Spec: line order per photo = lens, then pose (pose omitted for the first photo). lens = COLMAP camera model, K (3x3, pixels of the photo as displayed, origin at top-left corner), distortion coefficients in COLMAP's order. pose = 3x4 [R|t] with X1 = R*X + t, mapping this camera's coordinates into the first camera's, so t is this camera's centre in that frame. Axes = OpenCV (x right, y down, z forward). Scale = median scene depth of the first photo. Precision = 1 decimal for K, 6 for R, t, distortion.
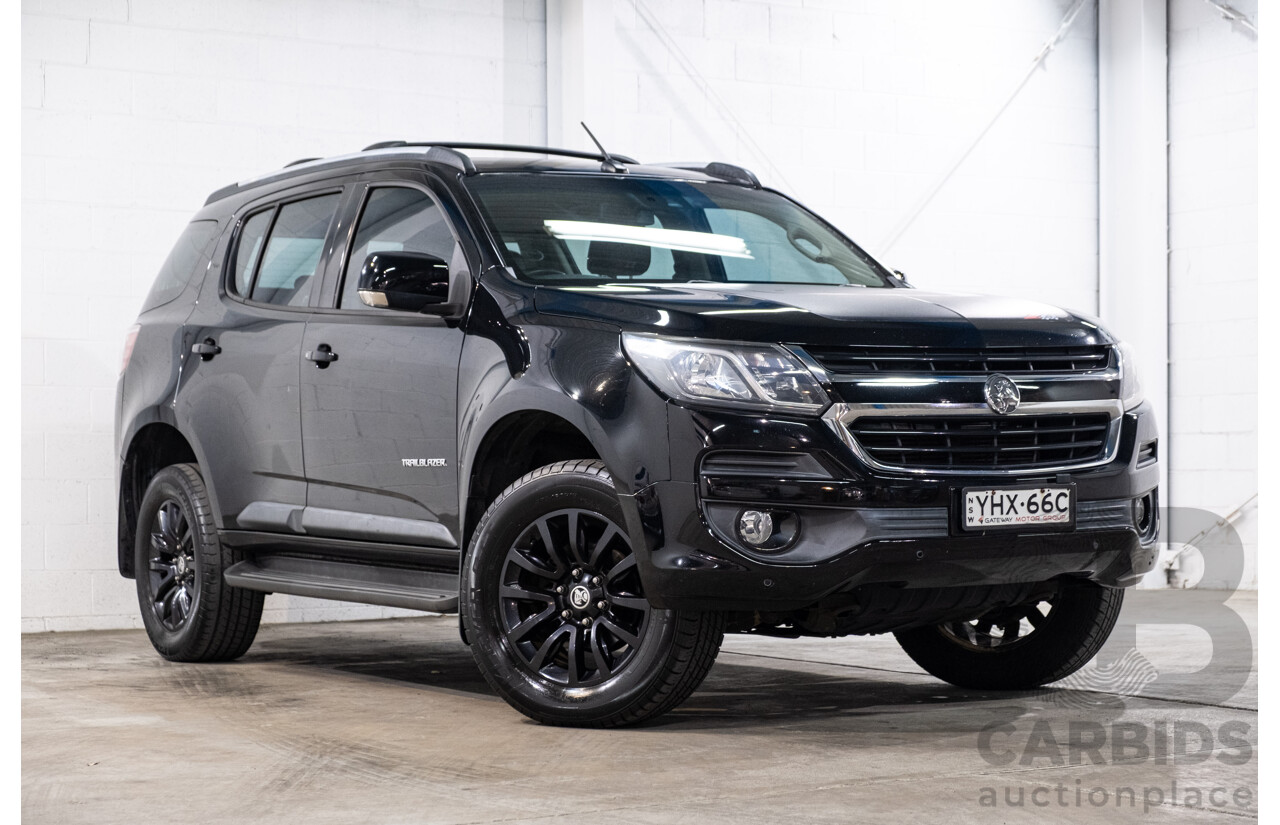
lens RADIAL K [[2619.2, 0, 638.5], [0, 2619.2, 419.7], [0, 0, 1]] dist [0.089548, 0.000000]
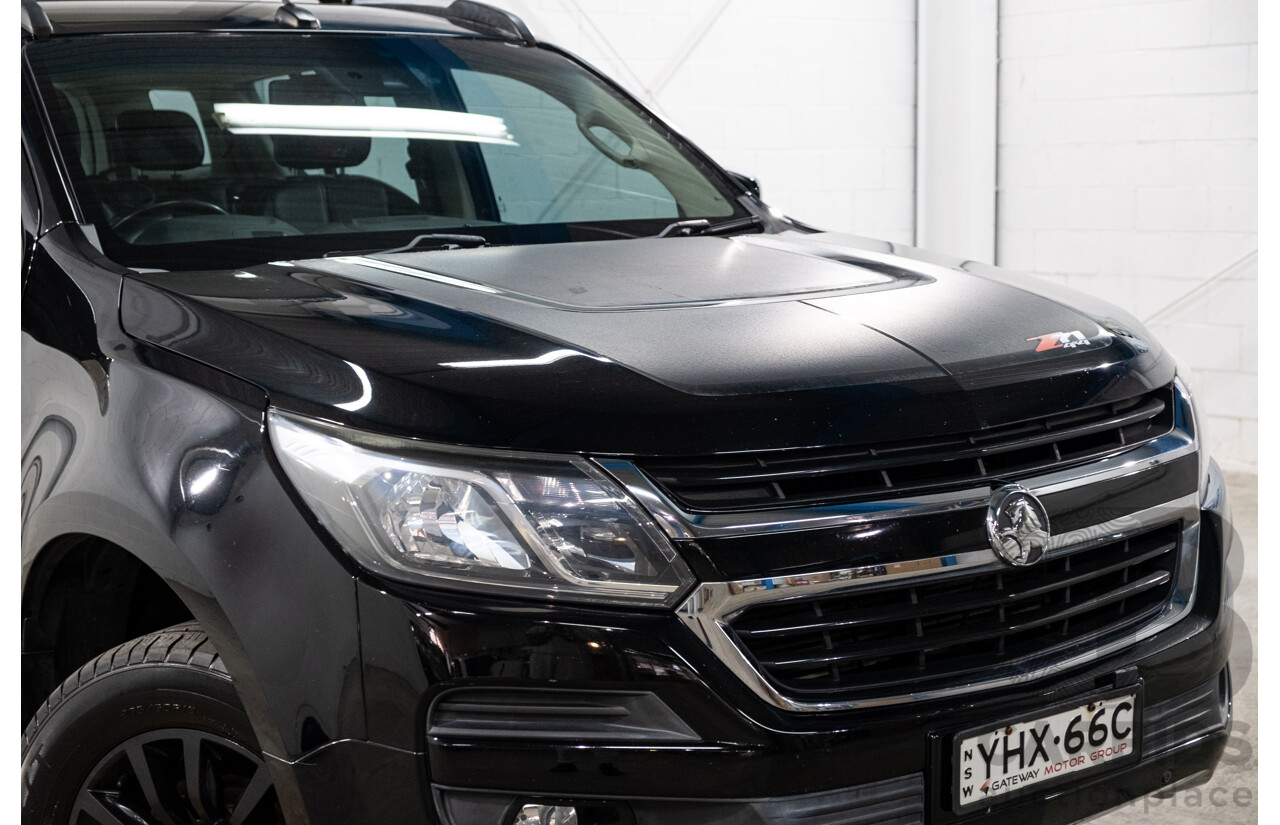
lens RADIAL K [[2141.9, 0, 636.8], [0, 2141.9, 421.3], [0, 0, 1]] dist [-0.018155, 0.000000]
pose [[0.995050, -0.019957, 0.097346, 0.024081], [0.006371, 0.990422, 0.137924, -0.088581], [-0.099167, -0.136621, 0.985647, 0.600104]]
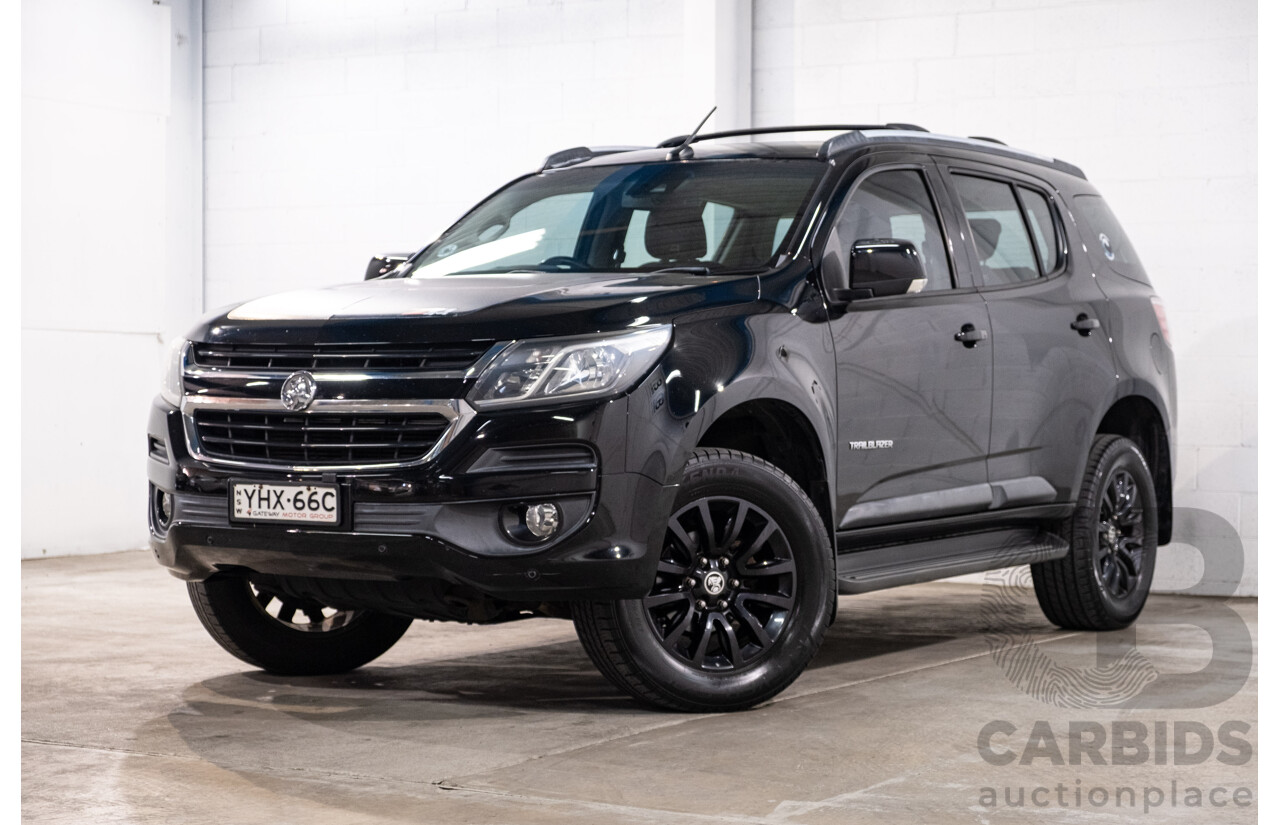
lens RADIAL K [[2500.7, 0, 644.0], [0, 2500.7, 415.8], [0, 0, 1]] dist [0.213944, 0.000000]
pose [[0.430608, 0.034700, -0.901872, 1.078145], [-0.008092, 0.999369, 0.034587, -0.035053], [0.902503, -0.007595, 0.430617, 0.704617]]
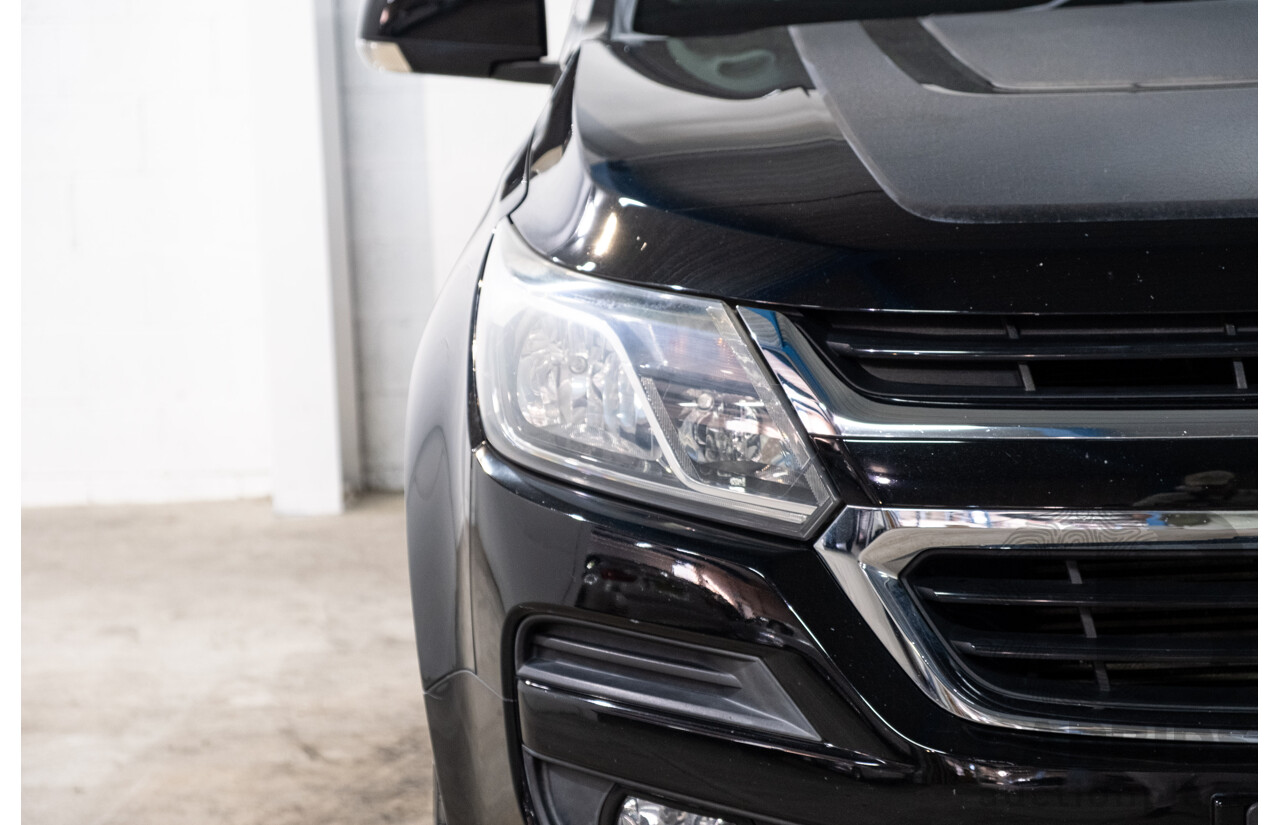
lens RADIAL K [[3059.4, 0, 623.6], [0, 3059.4, 465.1], [0, 0, 1]] dist [0.065878, 0.000000]
pose [[0.818106, 0.071510, -0.570604, 0.257966], [0.035924, 0.983945, 0.174818, -0.075025], [0.573945, -0.163518, 0.802402, 0.671623]]
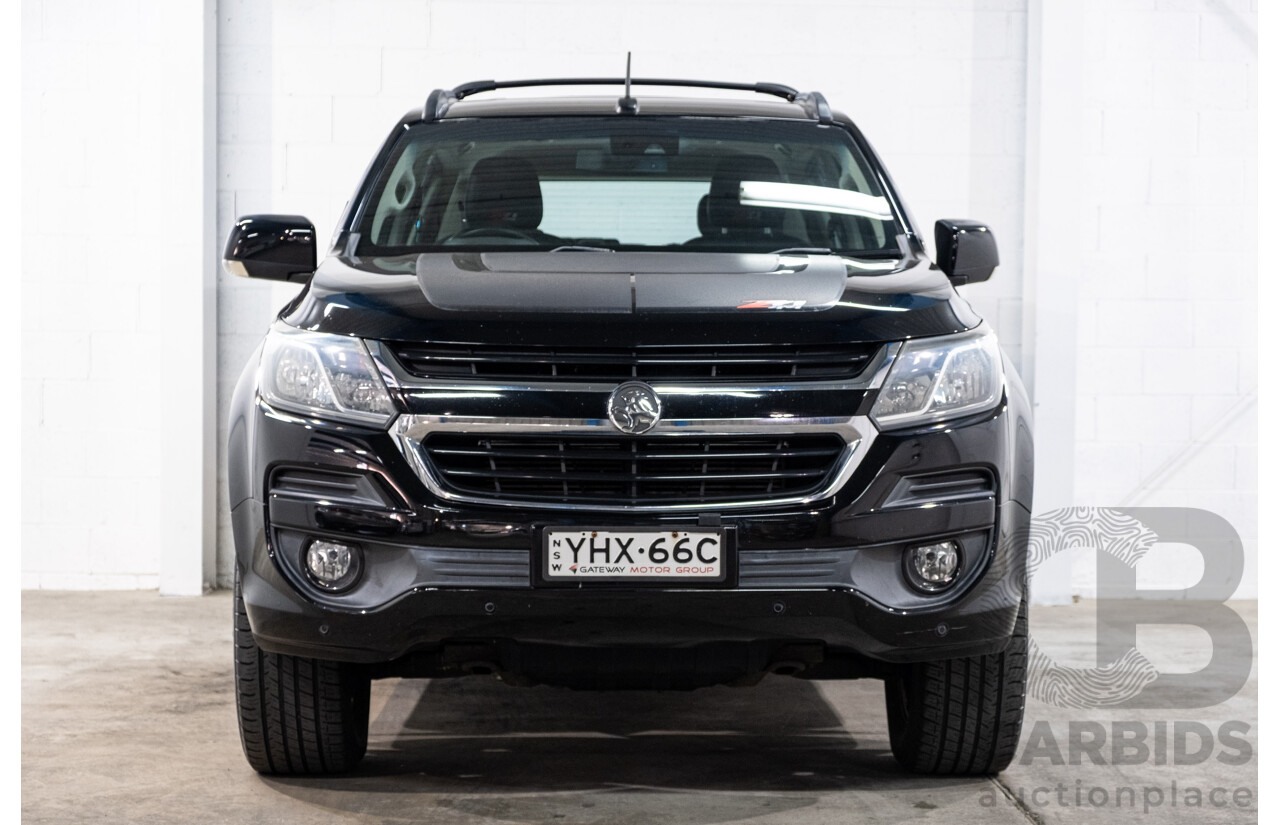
lens RADIAL K [[2619.2, 0, 628.1], [0, 2619.2, 442.1], [0, 0, 1]] dist [0.089548, 0.000000]
pose [[0.850590, 0.042829, -0.524083, 0.547605], [-0.015391, 0.998278, 0.056601, -0.043798], [0.525605, -0.040078, 0.849784, 0.338466]]
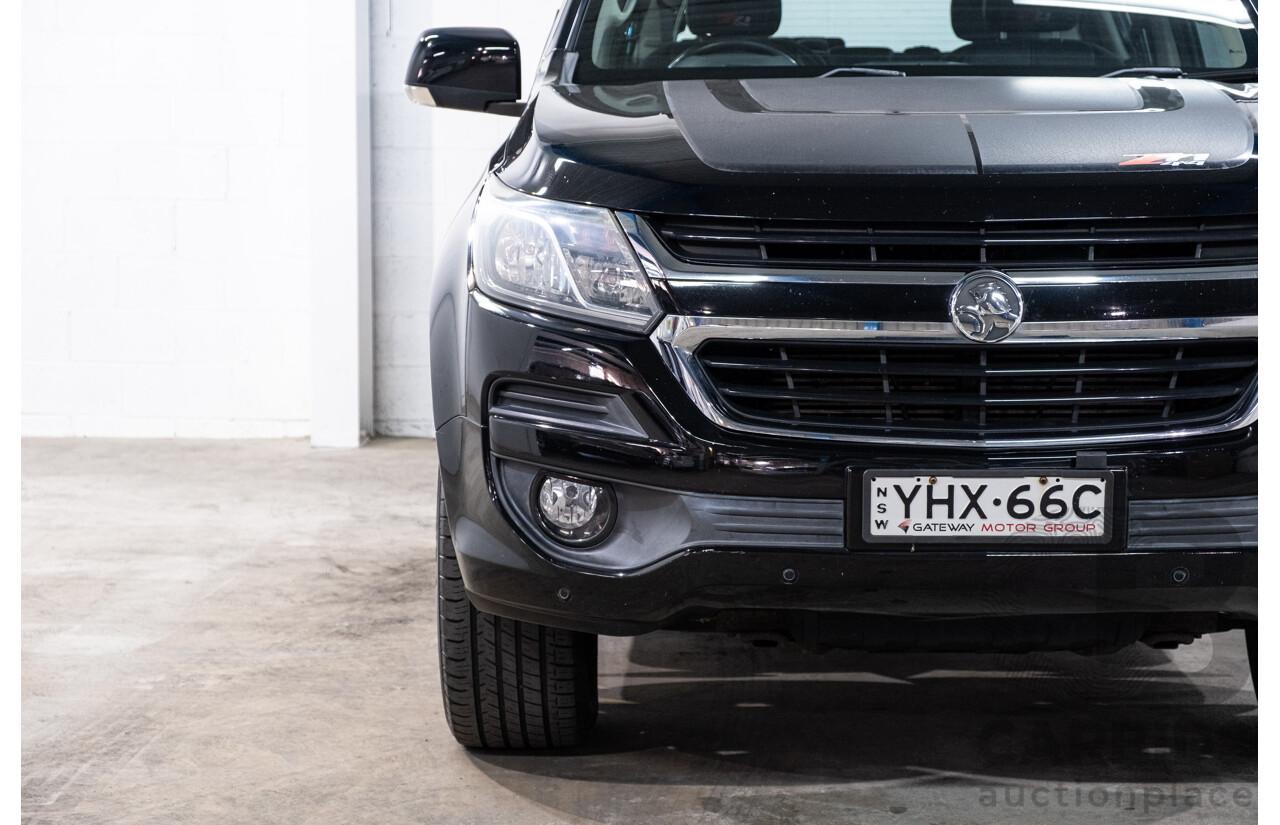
lens RADIAL K [[2619.2, 0, 651.4], [0, 2619.2, 425.1], [0, 0, 1]] dist [0.089548, 0.000000]
pose [[0.831256, 0.085278, -0.549309, 0.396794], [-0.010499, 0.990395, 0.137867, -0.062794], [0.555790, -0.108836, 0.824168, 0.485234]]
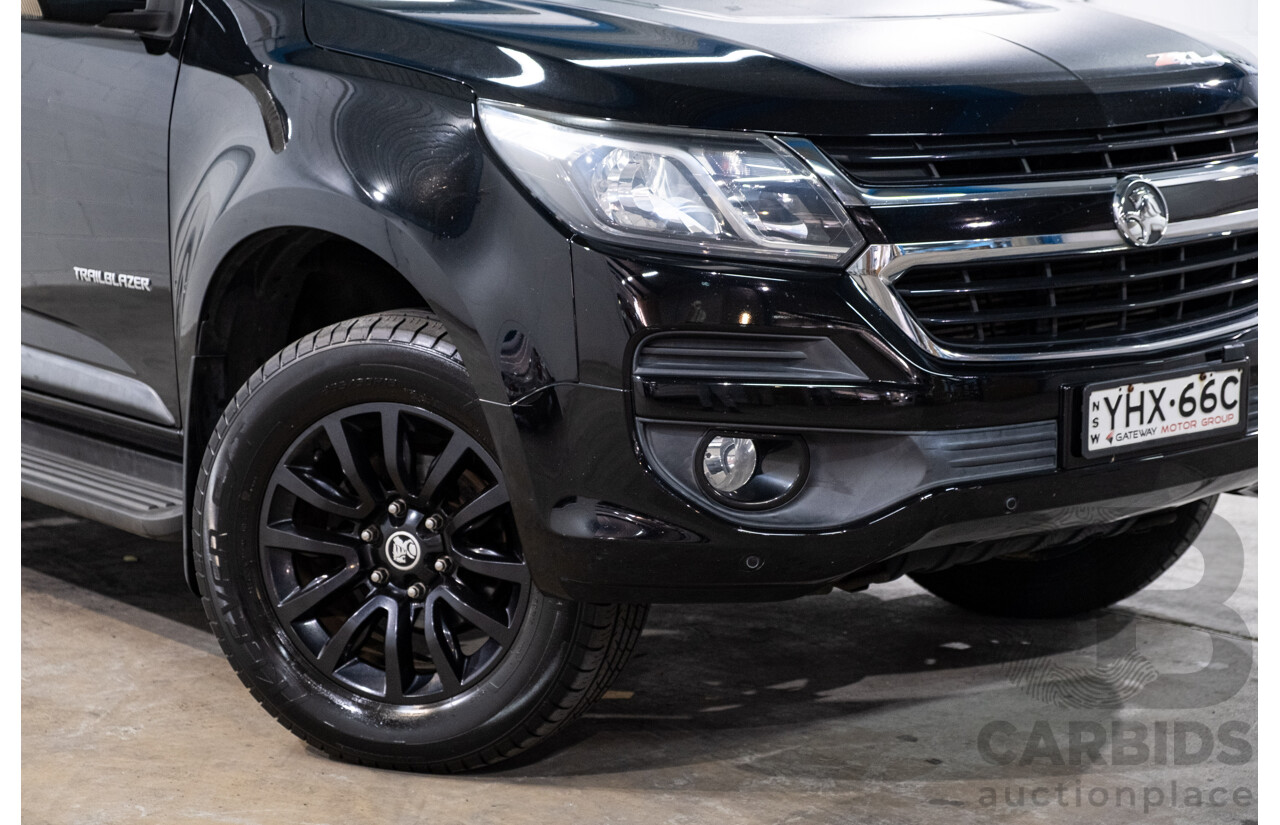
lens RADIAL K [[2798.4, 0, 666.6], [0, 2798.4, 447.0], [0, 0, 1]] dist [0.109801, 0.000000]
pose [[0.991599, -0.019722, 0.127837, -0.045093], [-0.002929, 0.984631, 0.174626, -0.066711], [-0.129316, -0.173533, 0.976301, 0.402609]]
